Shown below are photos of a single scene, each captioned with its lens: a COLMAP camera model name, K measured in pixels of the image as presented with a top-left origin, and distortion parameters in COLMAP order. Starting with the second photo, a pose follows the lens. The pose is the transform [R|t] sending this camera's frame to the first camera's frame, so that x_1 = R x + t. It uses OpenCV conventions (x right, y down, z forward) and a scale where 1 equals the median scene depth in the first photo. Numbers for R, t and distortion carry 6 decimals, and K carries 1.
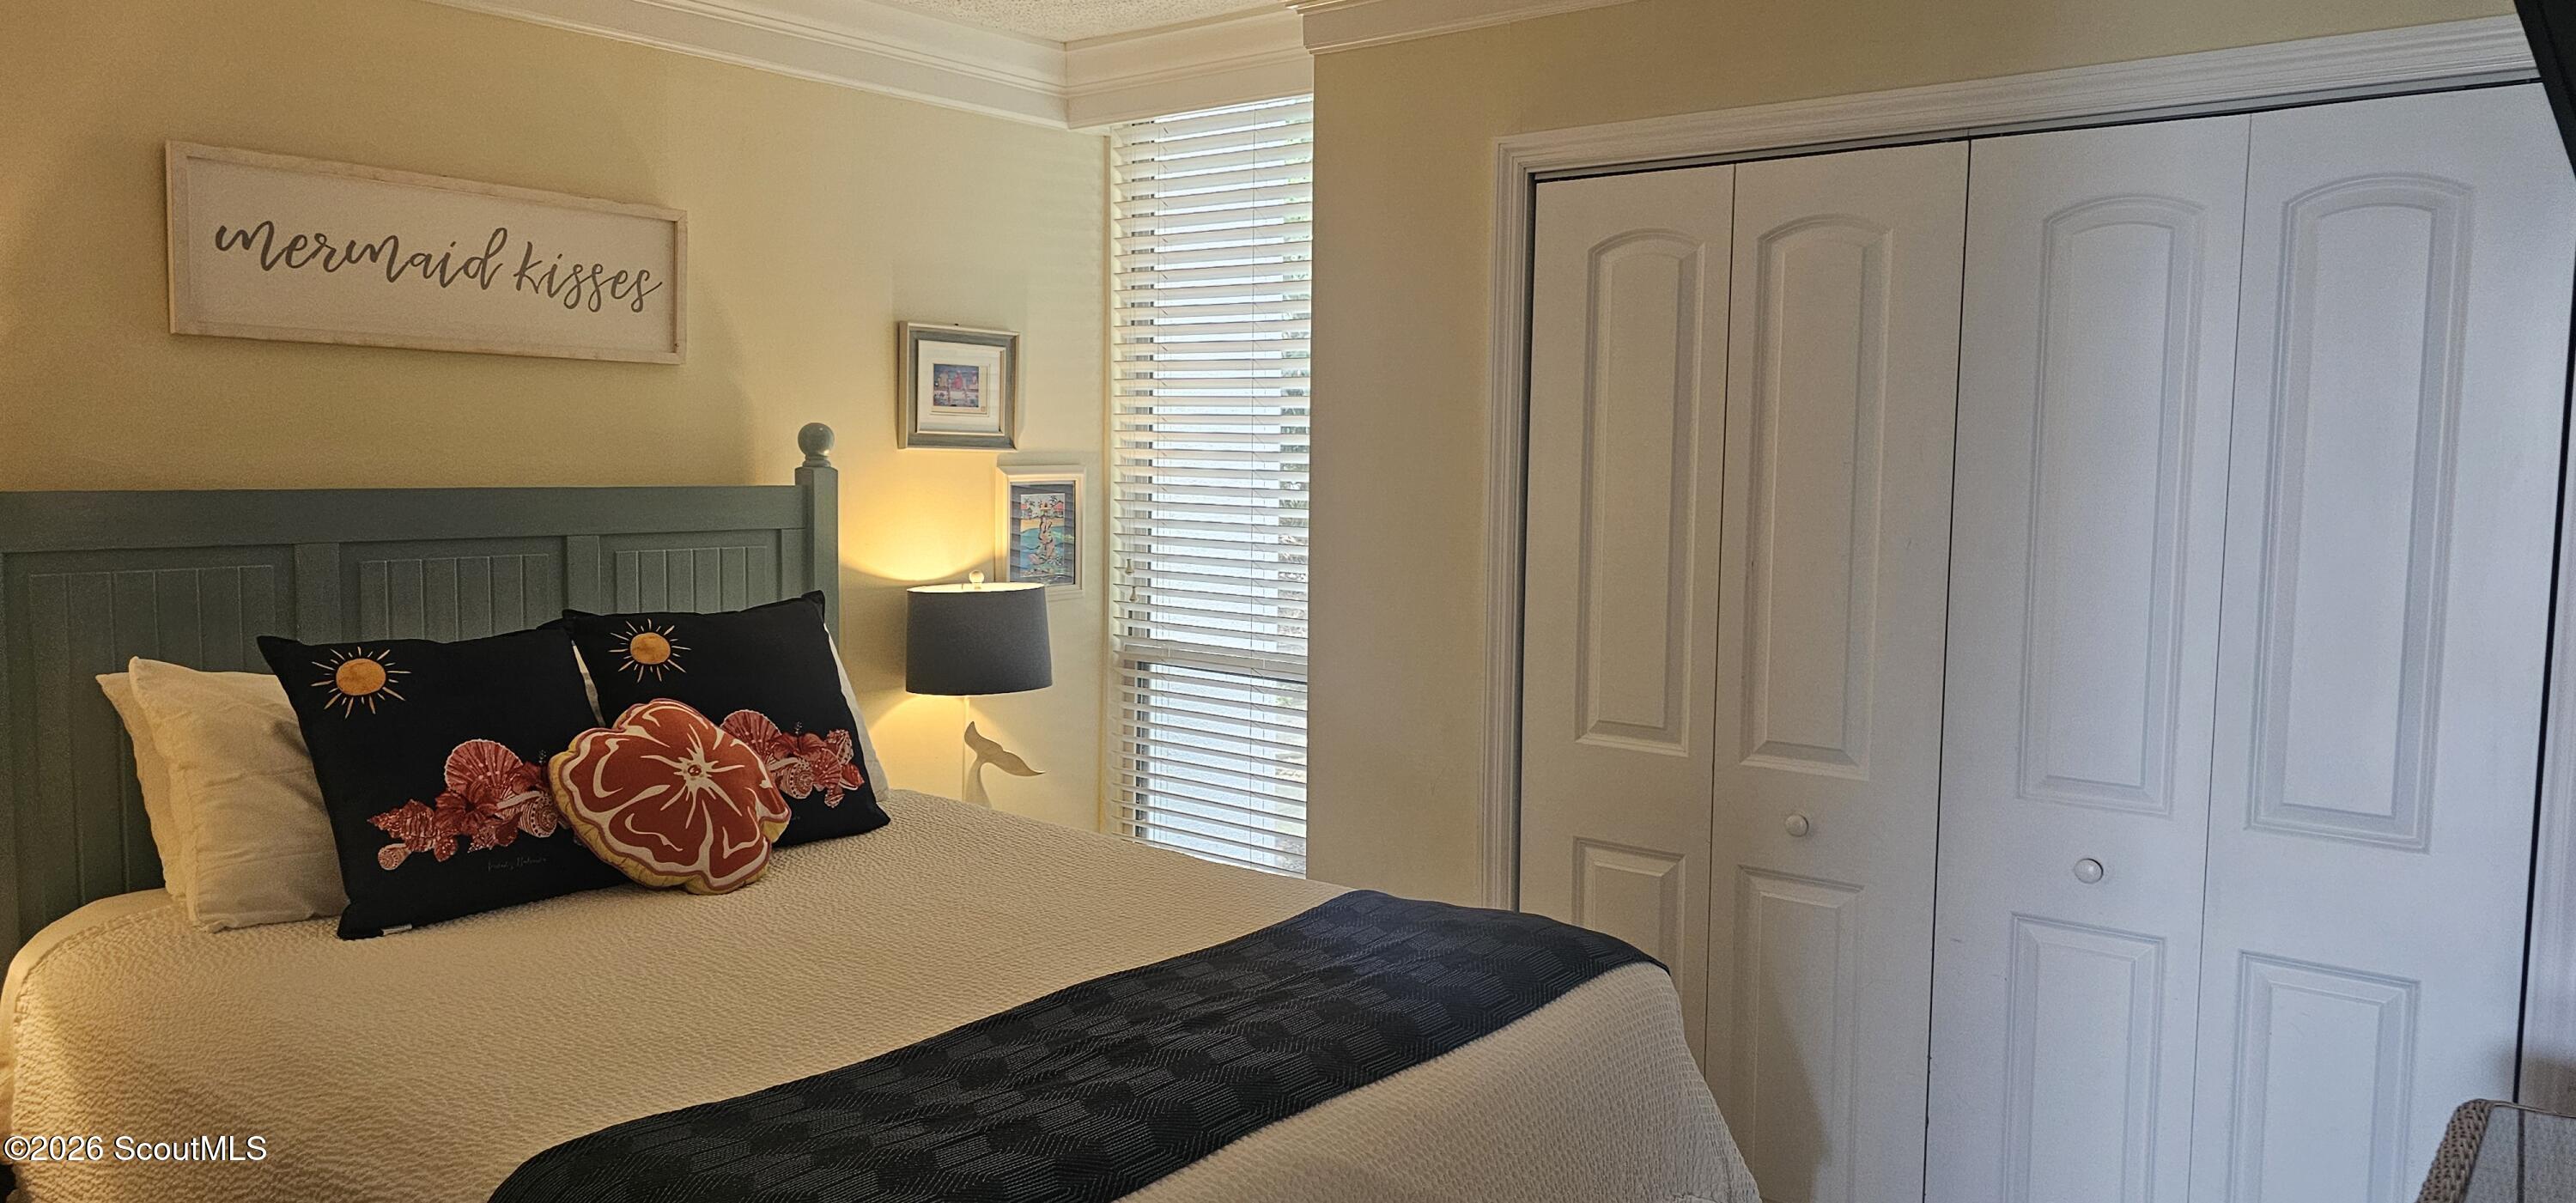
lens RADIAL K [[1735.7, 0, 1290.9], [0, 1735.7, 586.1], [0, 0, 1]] dist [0.026610, -0.008117]
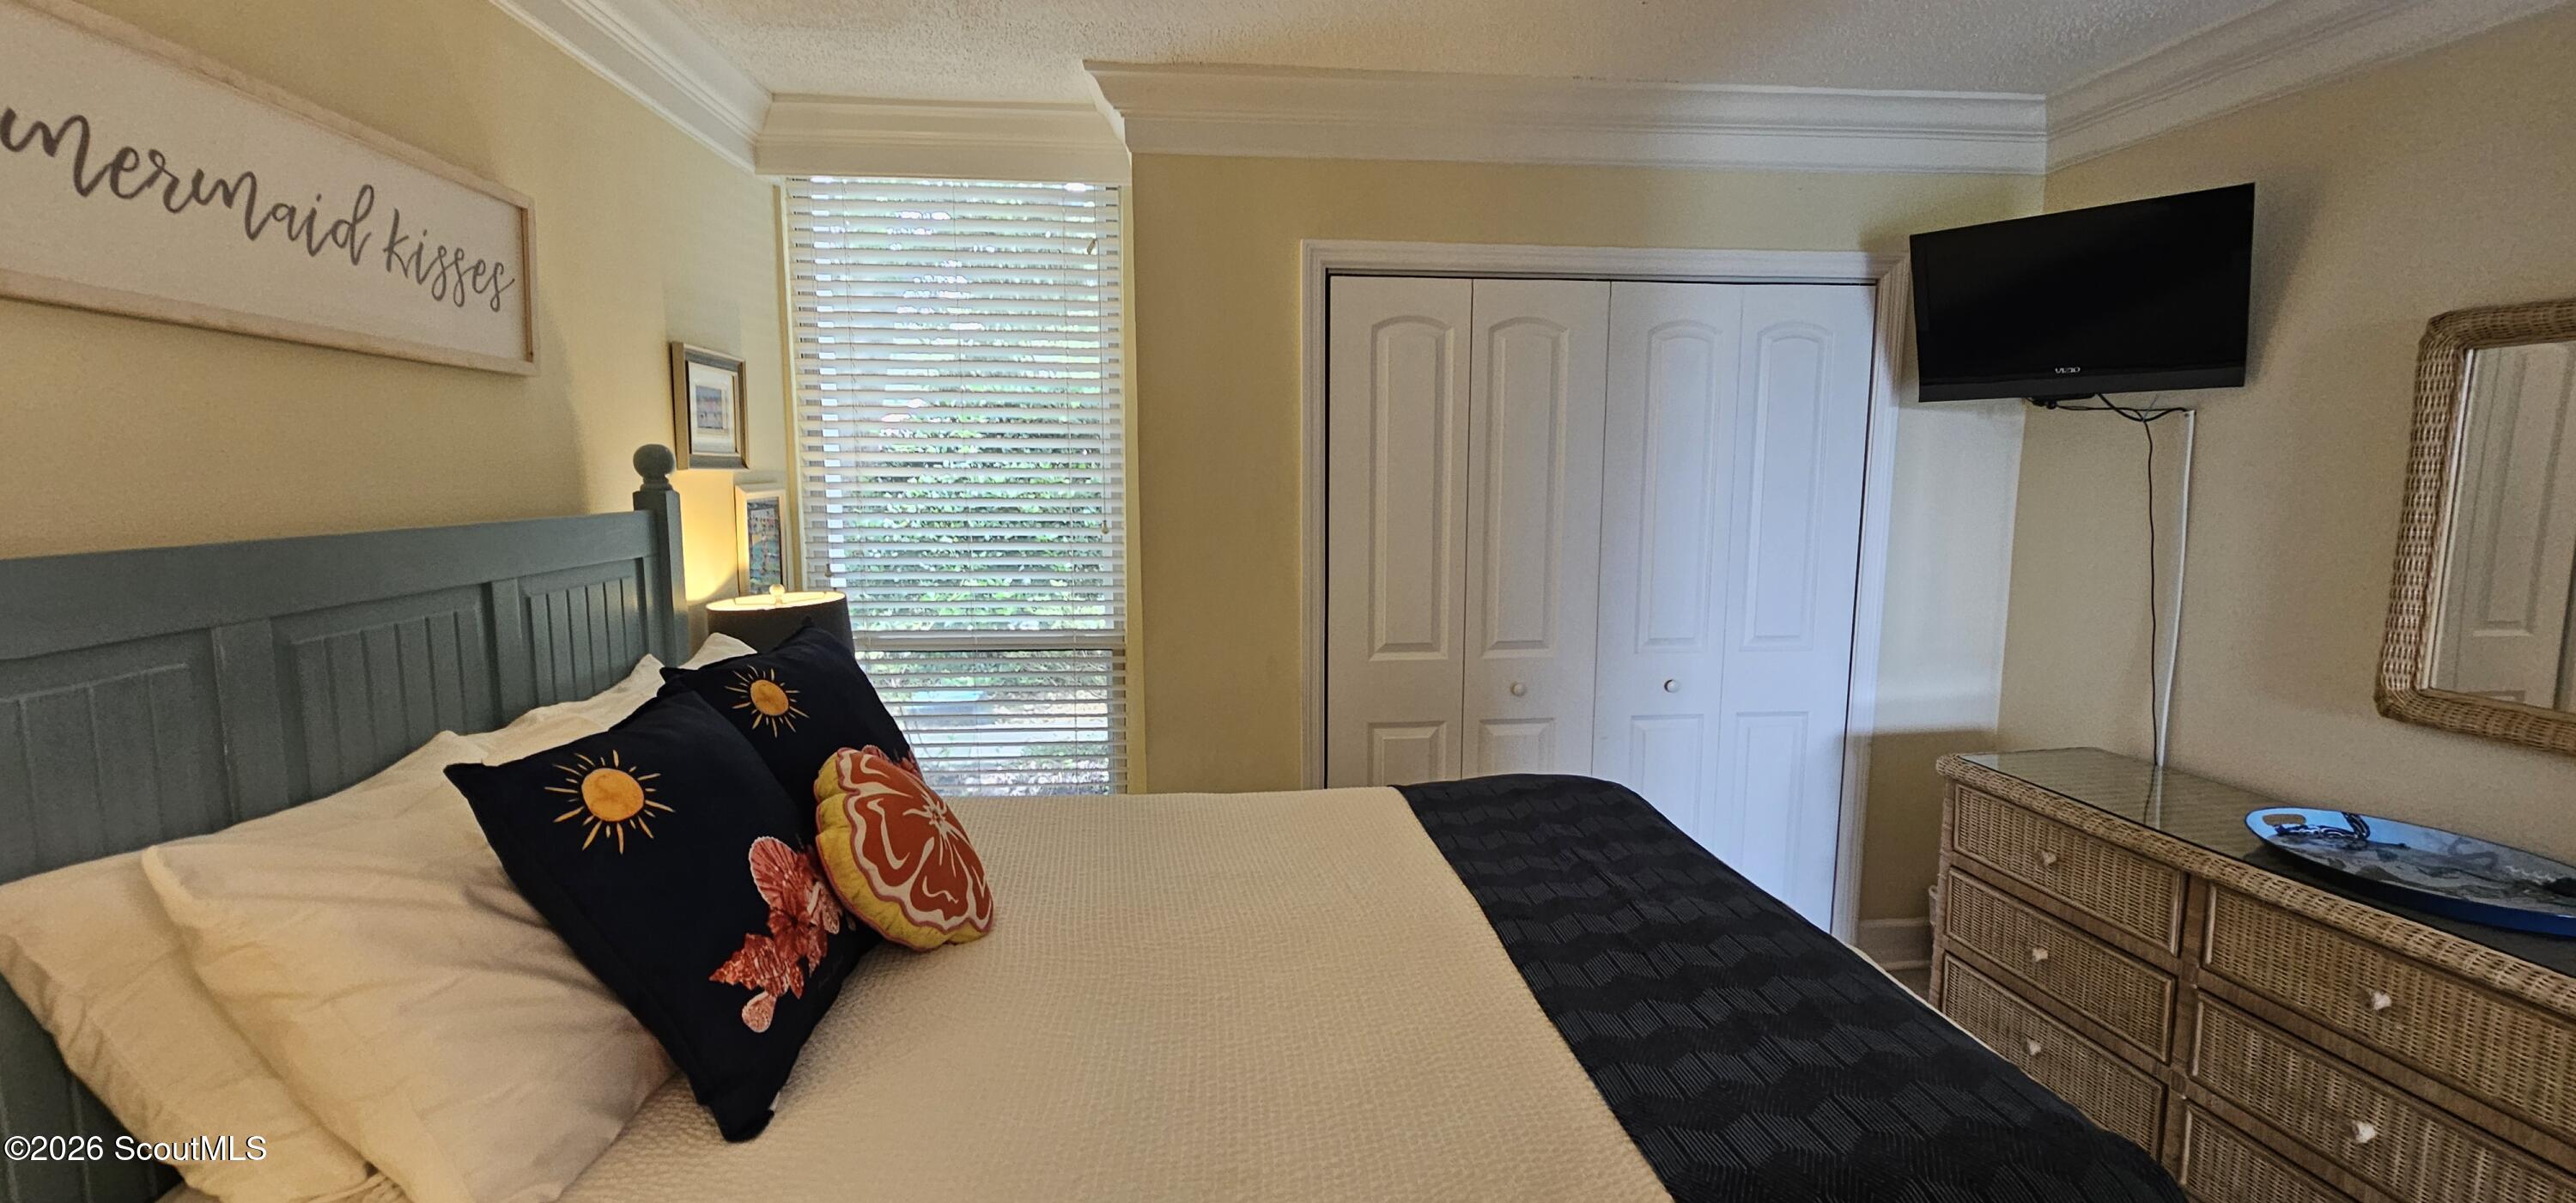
lens RADIAL K [[1059.7, 0, 1290.2], [0, 1059.7, 592.9], [0, 0, 1]] dist [-0.005656, 0.002744]
pose [[0.712975, -0.095329, 0.694679, -0.515252], [0.065264, 0.995437, 0.069618, -0.035493], [-0.698145, -0.004298, 0.715943, 0.401354]]
